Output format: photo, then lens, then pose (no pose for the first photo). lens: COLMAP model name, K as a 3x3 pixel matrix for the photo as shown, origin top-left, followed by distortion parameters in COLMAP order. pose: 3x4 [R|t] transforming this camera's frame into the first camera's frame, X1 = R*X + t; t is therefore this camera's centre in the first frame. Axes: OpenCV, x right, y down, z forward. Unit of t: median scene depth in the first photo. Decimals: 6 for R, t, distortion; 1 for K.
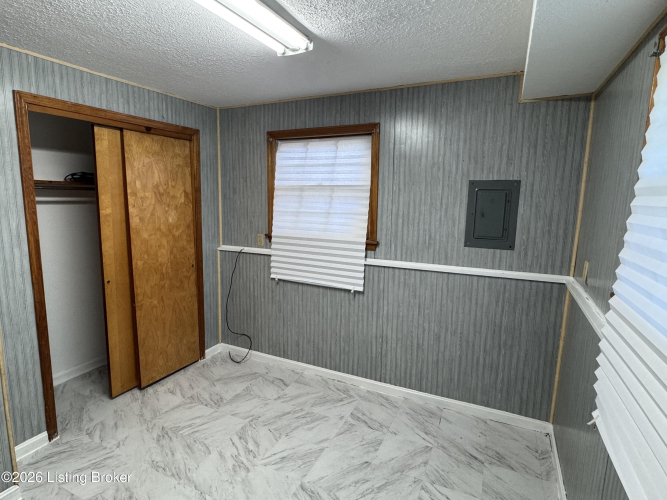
lens RADIAL K [[363.3, 0, 331.9], [0, 363.3, 250.1], [0, 0, 1]] dist [-0.005233, -0.000887]
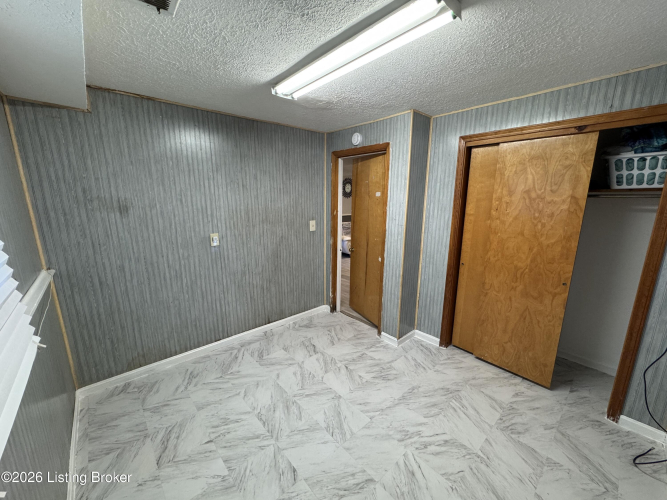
lens RADIAL K [[264.9, 0, 332.3], [0, 264.9, 247.7], [0, 0, 1]] dist [-0.001052, 0.000059]
pose [[-0.387159, 0.158687, -0.908255, 0.424482], [-0.153210, 0.960310, 0.233090, -0.113453], [0.909194, 0.229397, -0.347481, 0.792046]]
